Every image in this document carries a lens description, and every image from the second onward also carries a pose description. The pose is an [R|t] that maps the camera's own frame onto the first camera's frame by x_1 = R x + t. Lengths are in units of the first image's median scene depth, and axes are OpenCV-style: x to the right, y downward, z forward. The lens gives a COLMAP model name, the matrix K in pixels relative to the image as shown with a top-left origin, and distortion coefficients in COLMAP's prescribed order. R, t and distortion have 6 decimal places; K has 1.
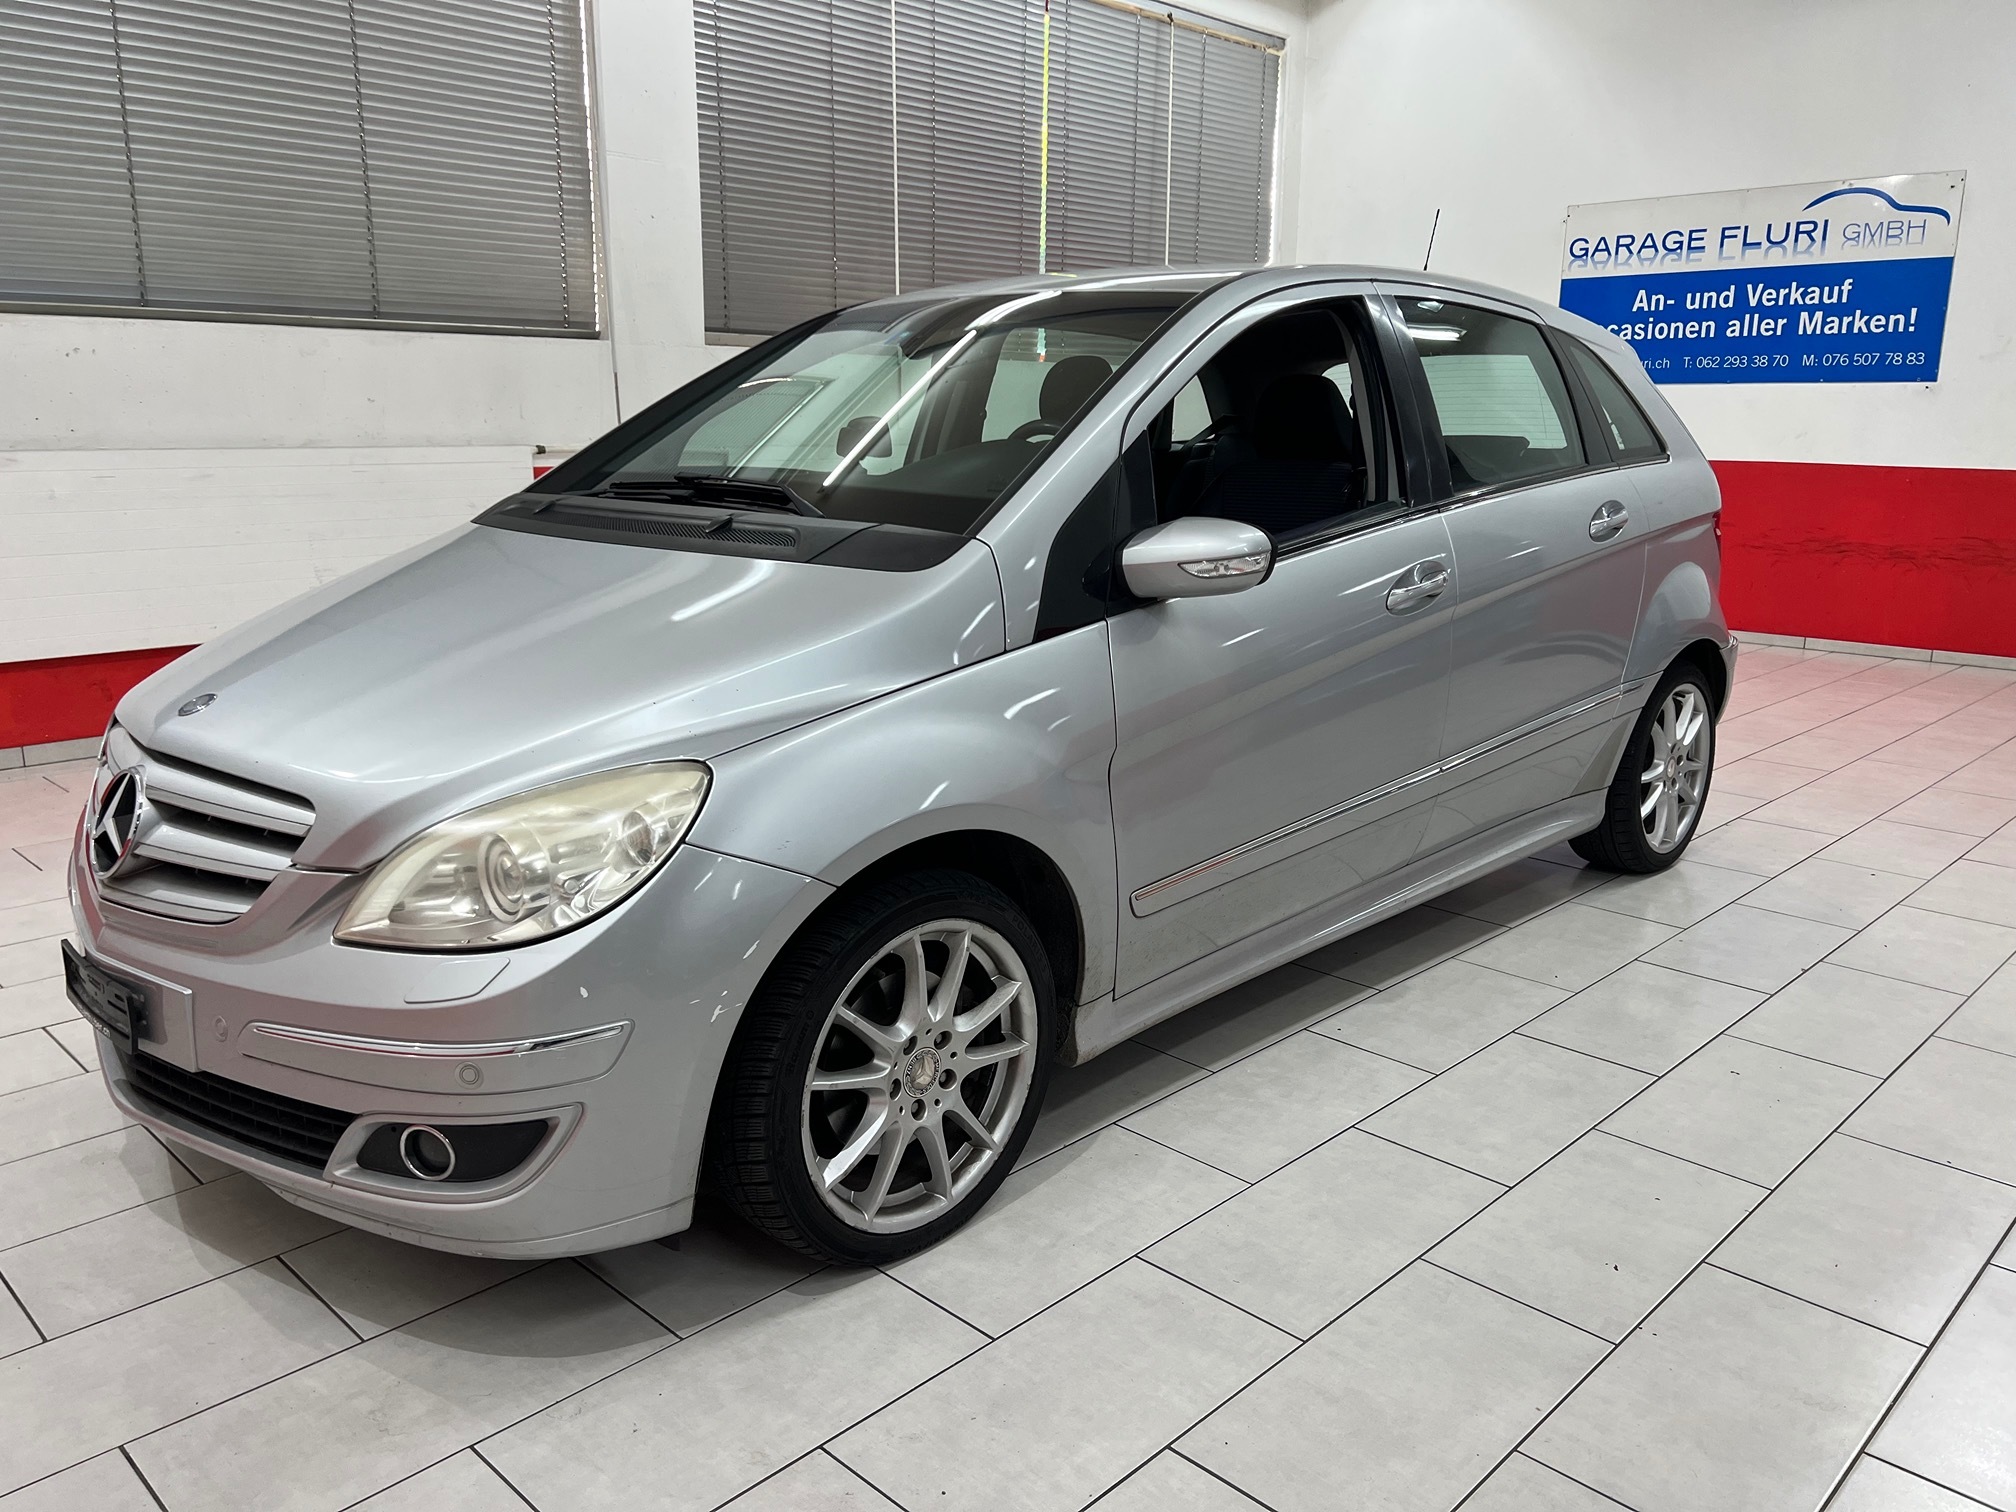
lens RADIAL K [[1513.3, 0, 1013.4], [0, 1513.3, 749.0], [0, 0, 1]] dist [0.060918, -0.066261]
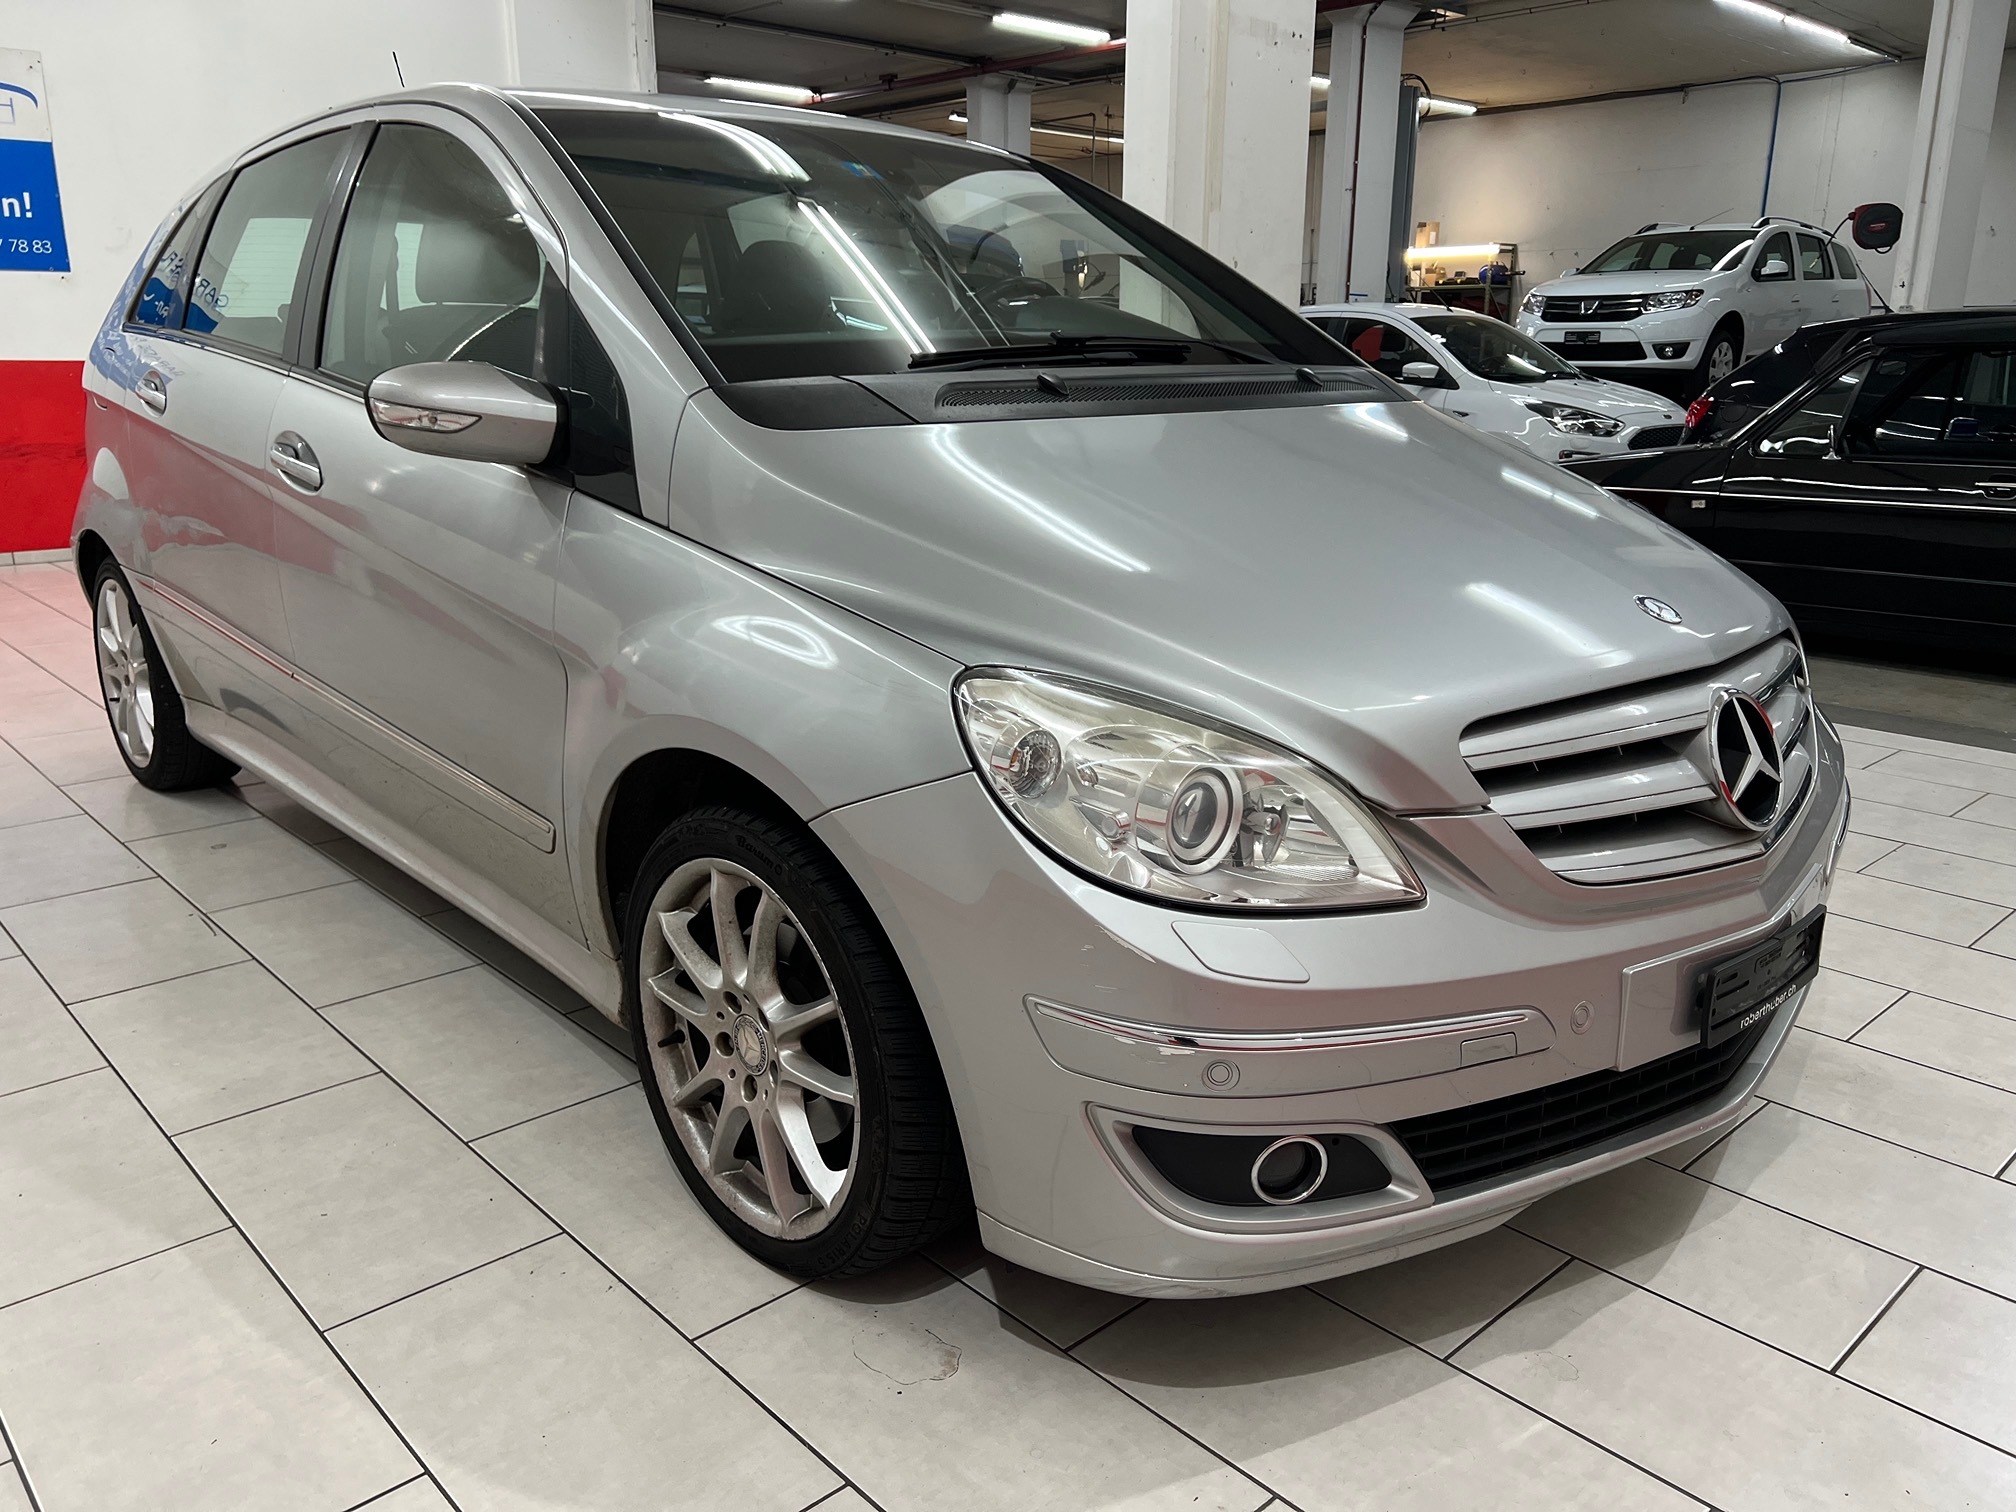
lens RADIAL K [[1513.3, 0, 1013.4], [0, 1513.3, 749.0], [0, 0, 1]] dist [0.060918, -0.066261]
pose [[0.051943, -0.265576, 0.962690, -0.731815], [0.213437, 0.944669, 0.249088, -0.124131], [-0.975575, 0.192535, 0.105753, 0.680864]]
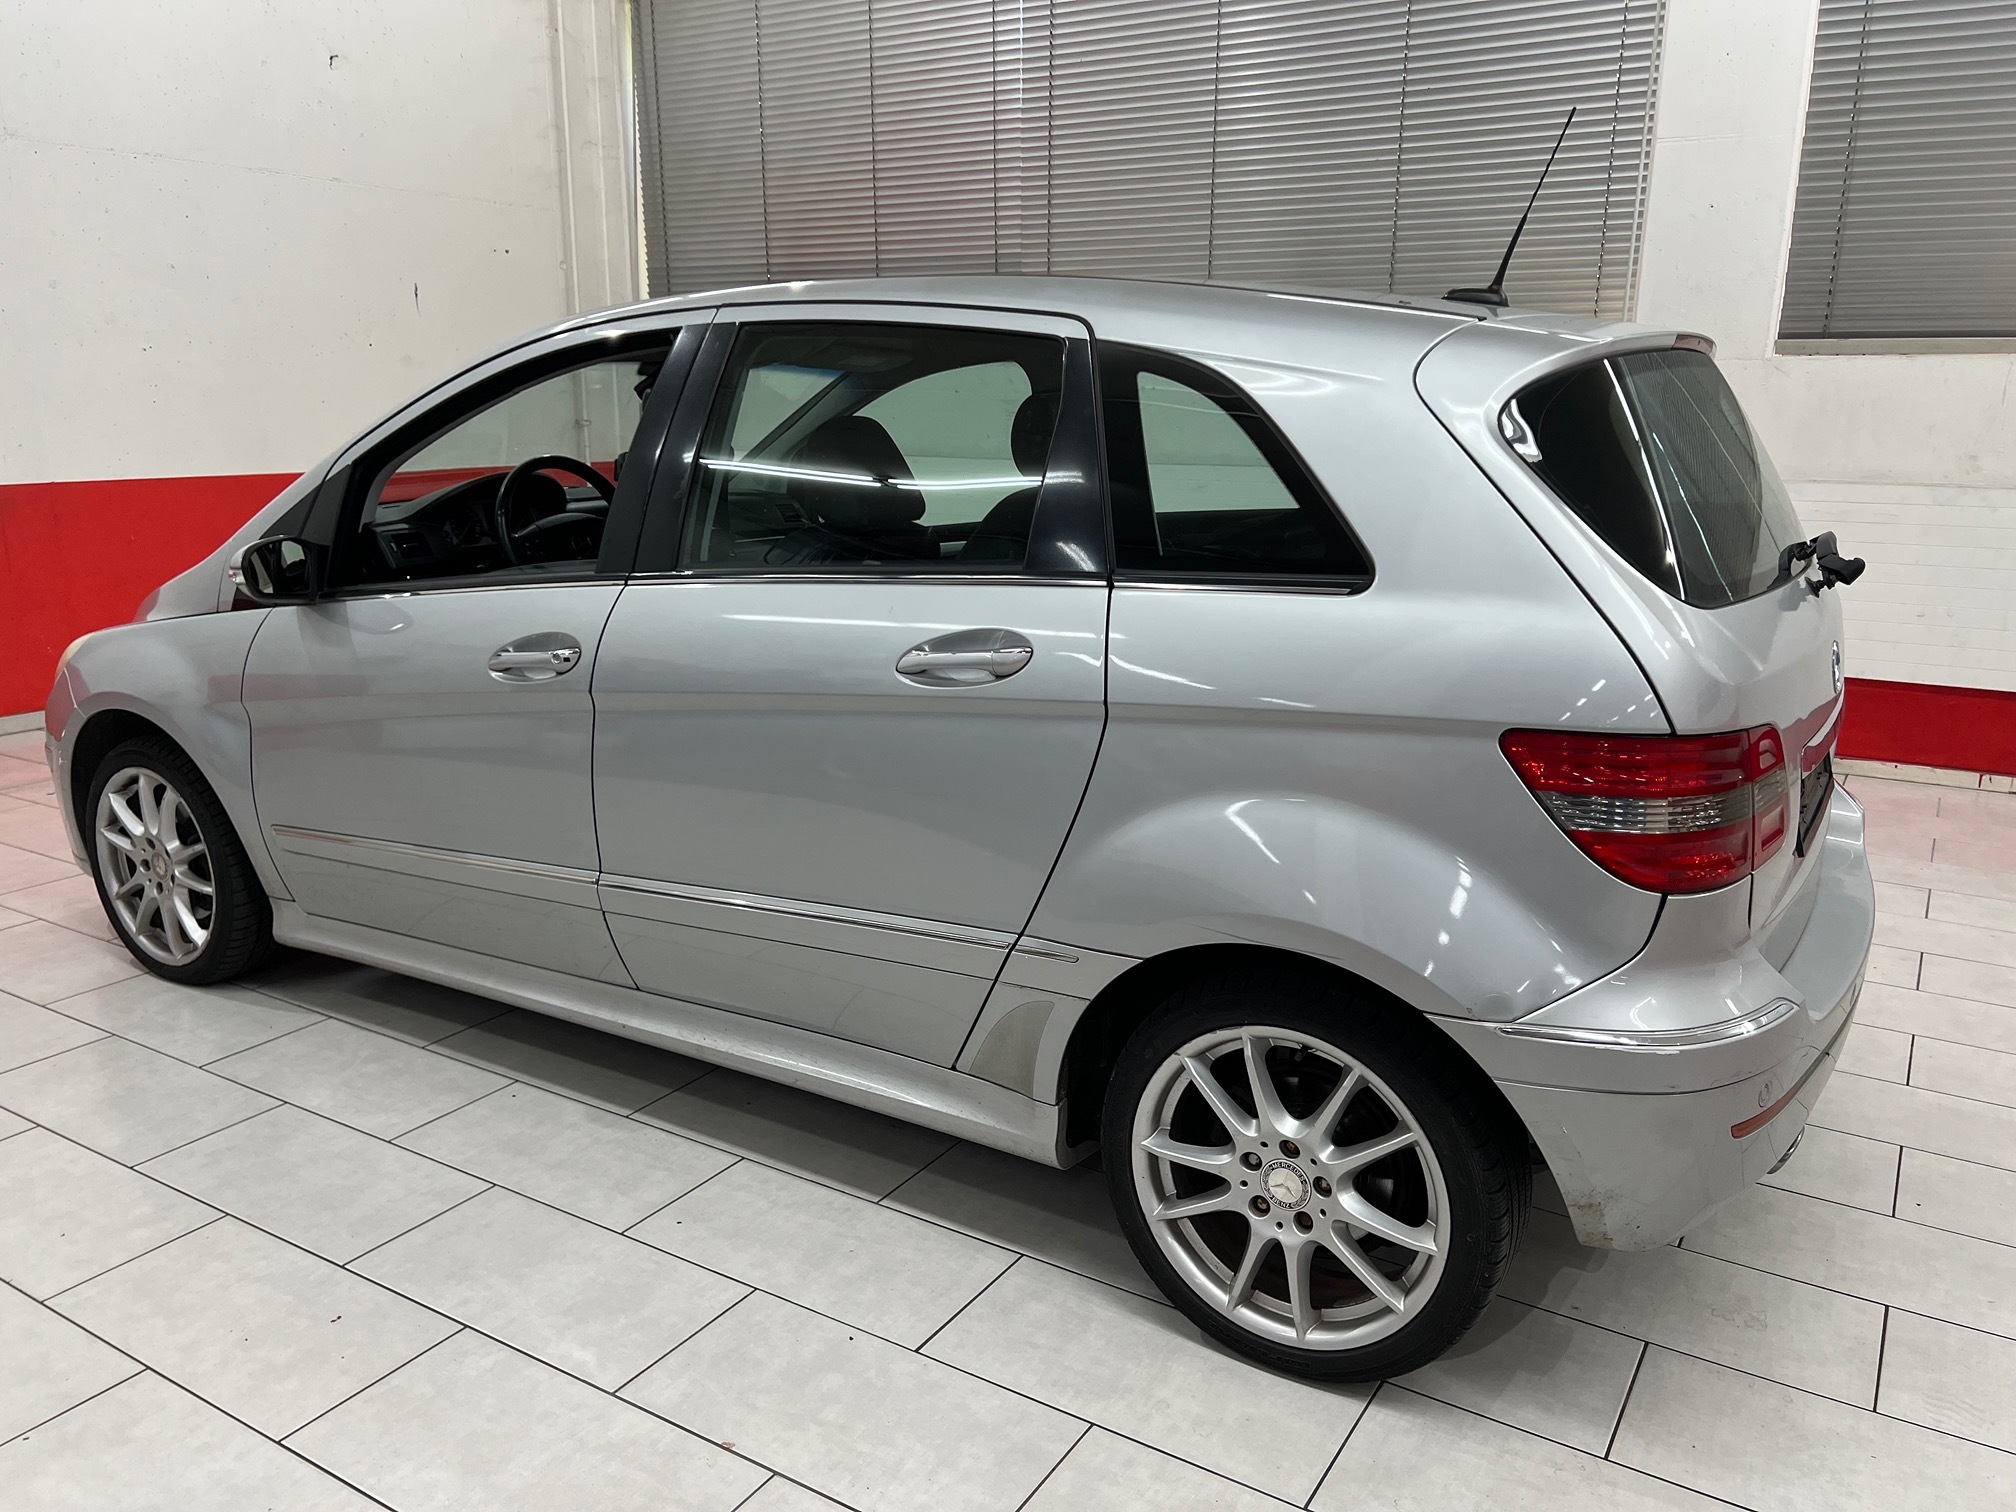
lens RADIAL K [[1513.3, 0, 1013.4], [0, 1513.3, 749.0], [0, 0, 1]] dist [0.060918, -0.066261]
pose [[0.220272, 0.217180, -0.950954, 0.879028], [-0.219937, 0.960852, 0.168497, -0.196814], [0.950320, 0.172035, 0.259415, 0.771020]]
